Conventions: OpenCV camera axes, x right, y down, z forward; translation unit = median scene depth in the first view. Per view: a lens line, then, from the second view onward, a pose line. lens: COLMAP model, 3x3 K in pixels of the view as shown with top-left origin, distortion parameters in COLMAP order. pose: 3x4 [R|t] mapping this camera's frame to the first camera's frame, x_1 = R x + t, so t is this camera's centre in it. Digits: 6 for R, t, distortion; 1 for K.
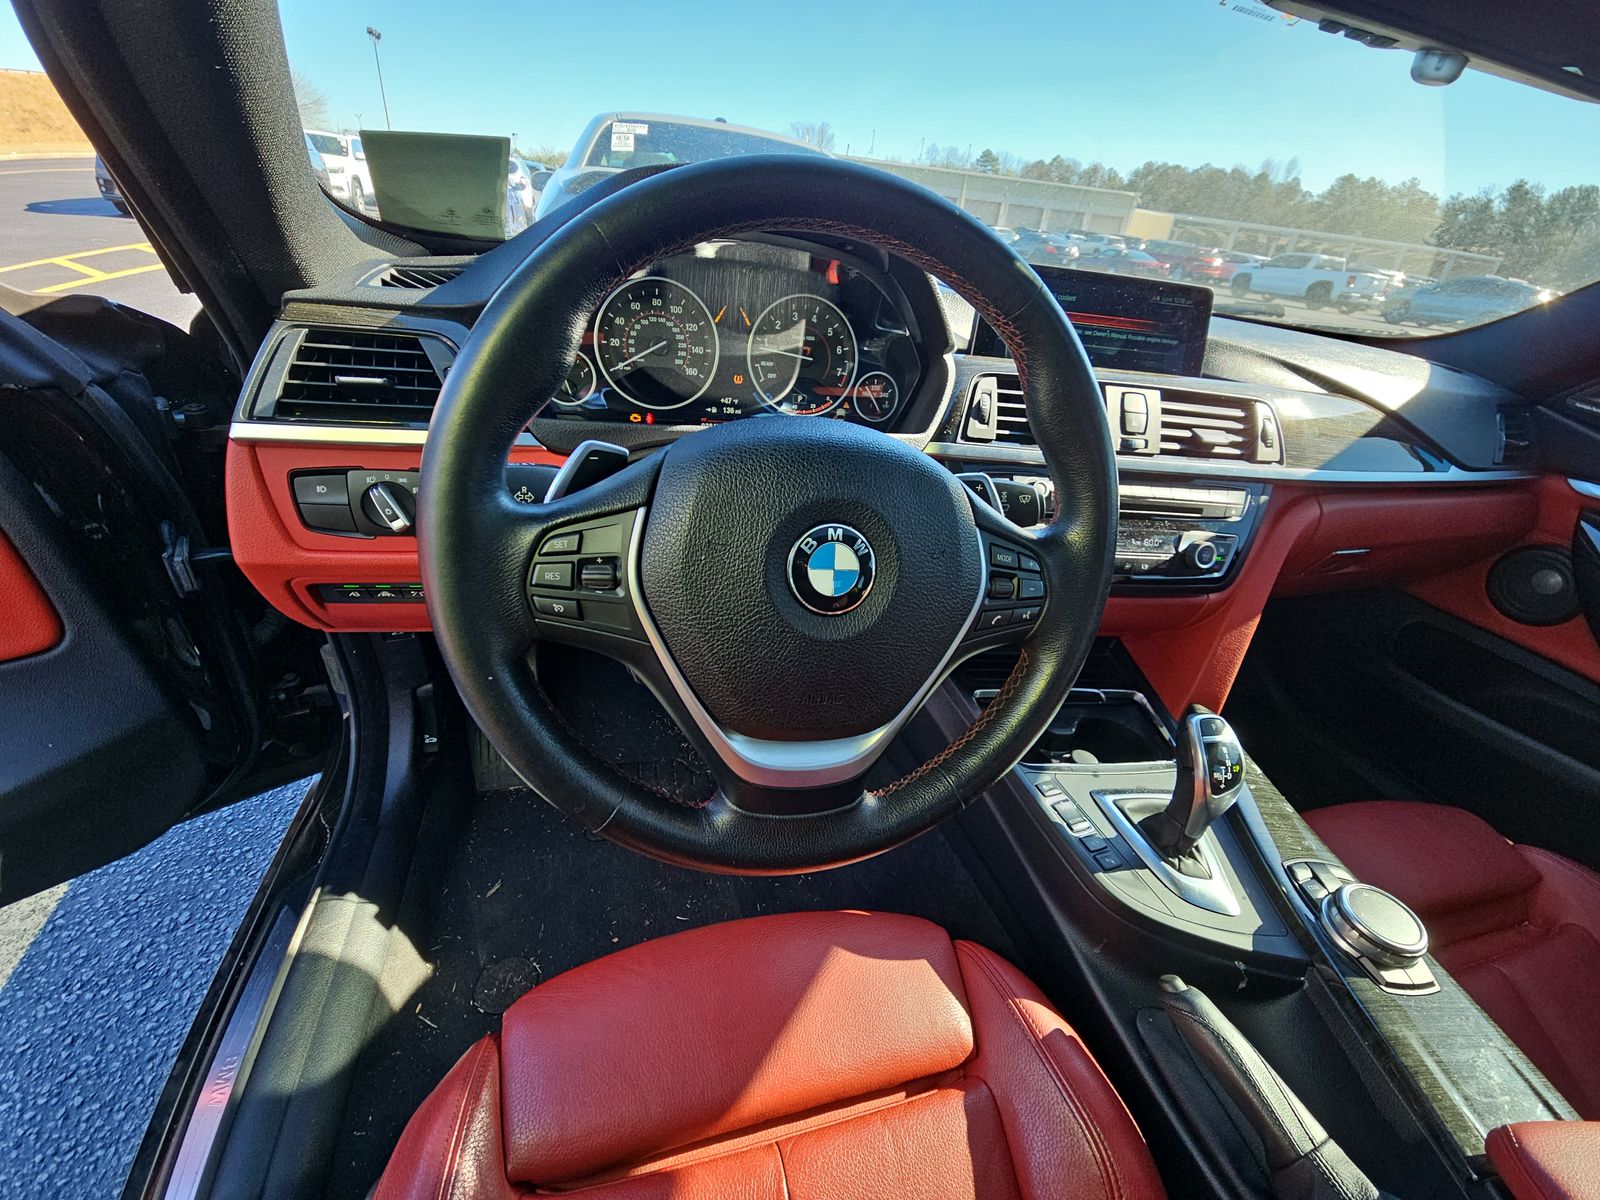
lens RADIAL K [[644.3, 0, 800.0], [0, 644.3, 600.0], [0, 0, 1]] dist [0.002229, 0.000242]
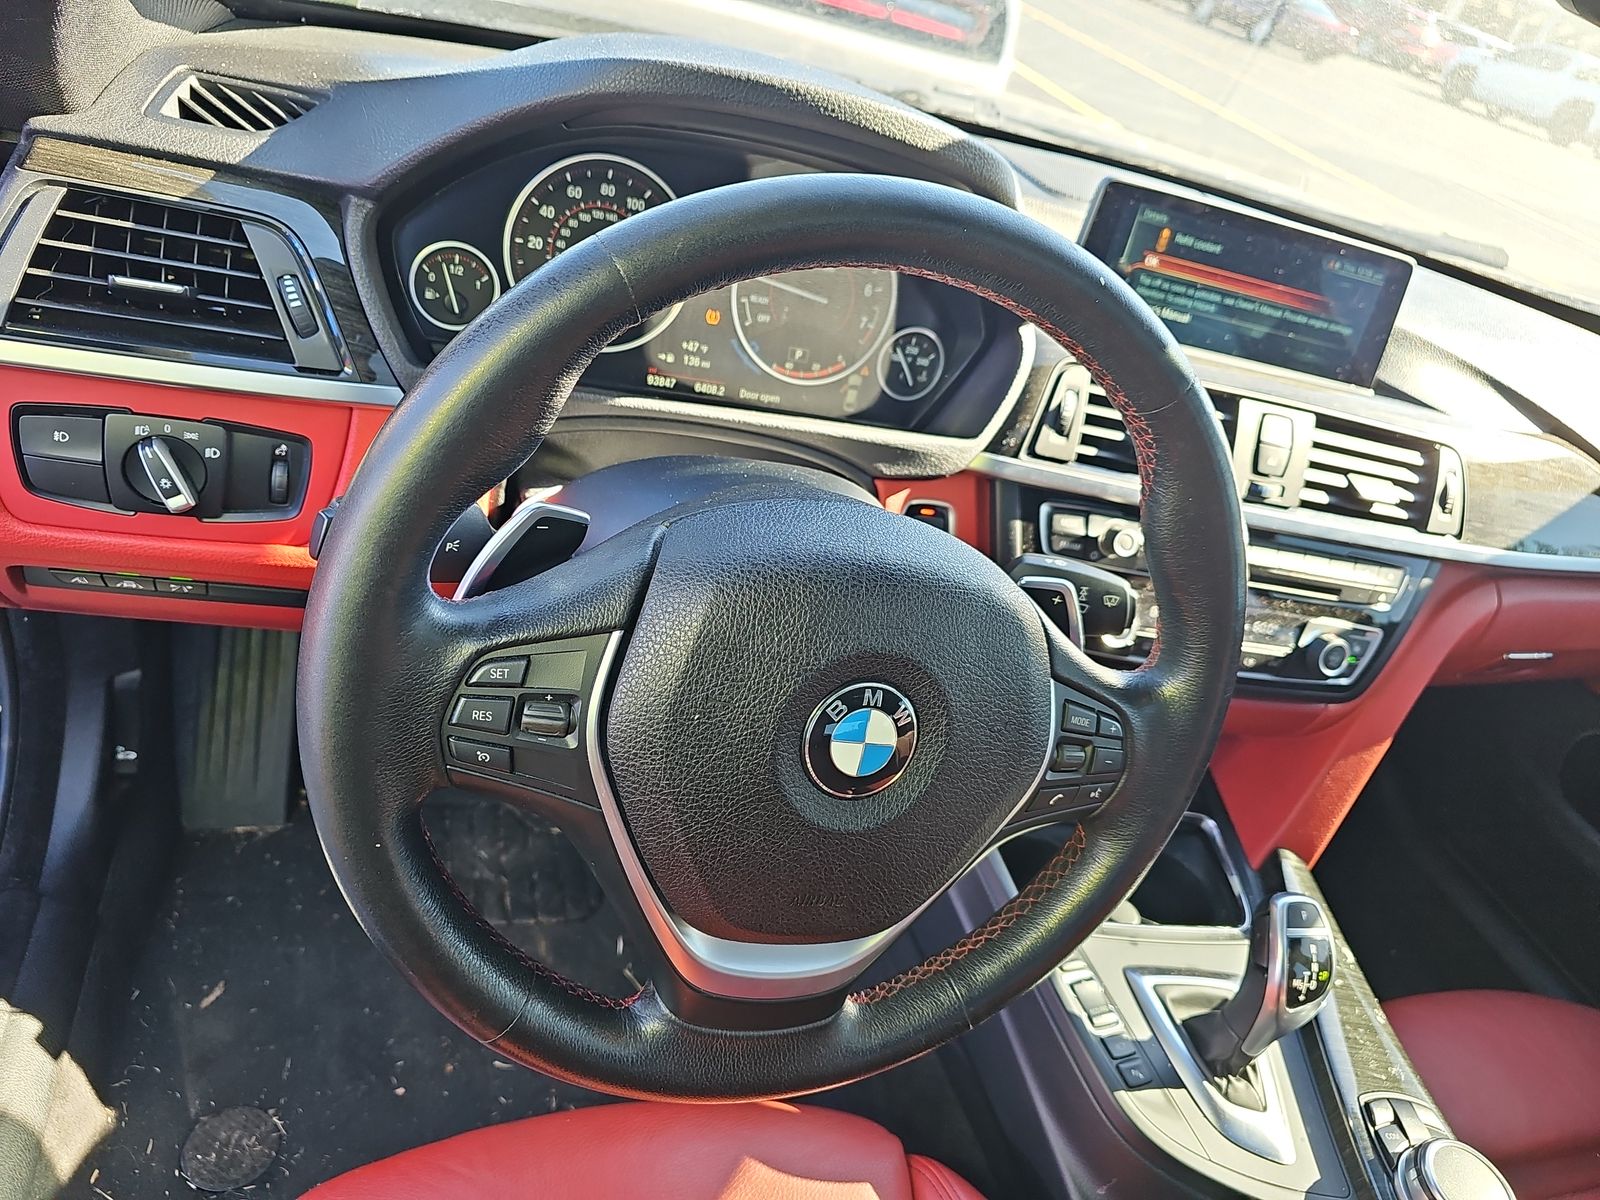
lens RADIAL K [[1049.8, 0, 779.5], [0, 1049.8, 596.4], [0, 0, 1]] dist [0.015429, -0.005051]
pose [[0.987015, 0.128701, 0.096107, -0.100527], [-0.136384, 0.987568, 0.078162, -0.163965], [-0.084853, -0.090254, 0.992297, -0.096206]]
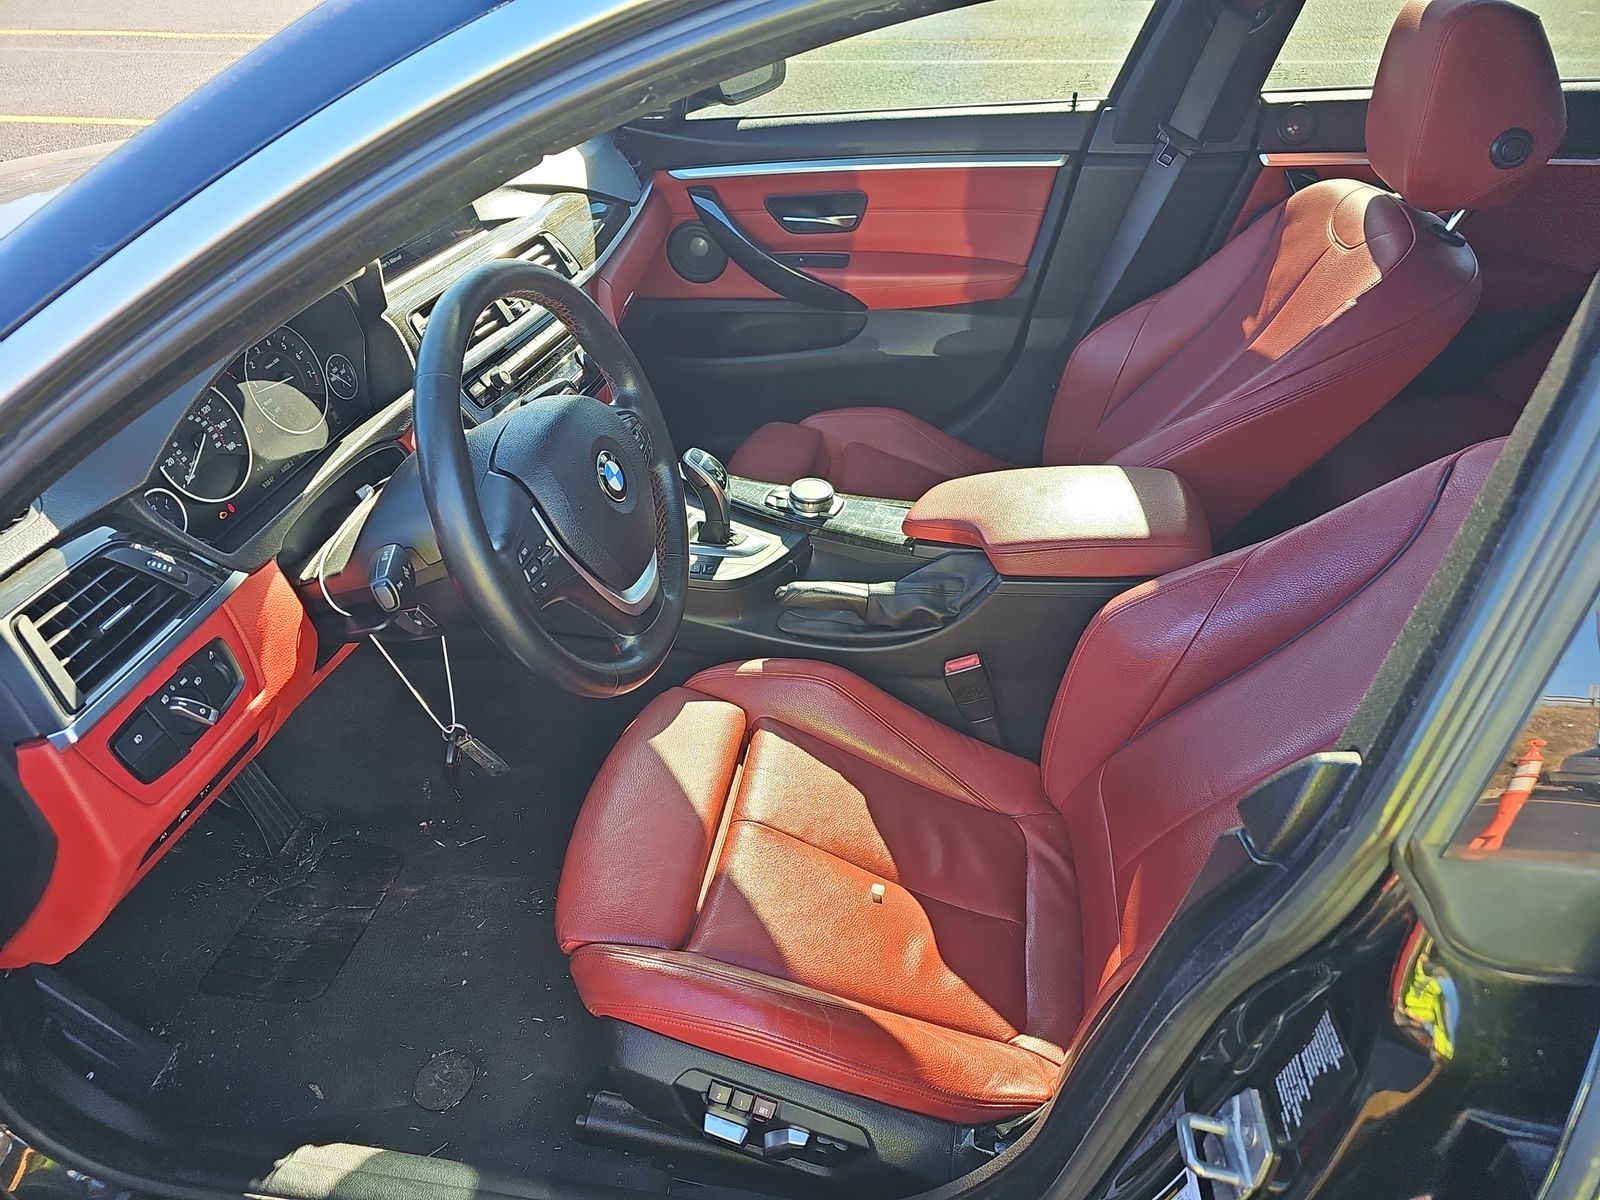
lens RADIAL K [[1049.8, 0, 779.5], [0, 1049.8, 596.4], [0, 0, 1]] dist [0.015429, -0.005051]
pose [[0.430593, -0.620725, 0.655203, -1.038574], [0.521338, 0.763650, 0.380848, -0.367403], [-0.736748, 0.177592, 0.652429, -0.651990]]
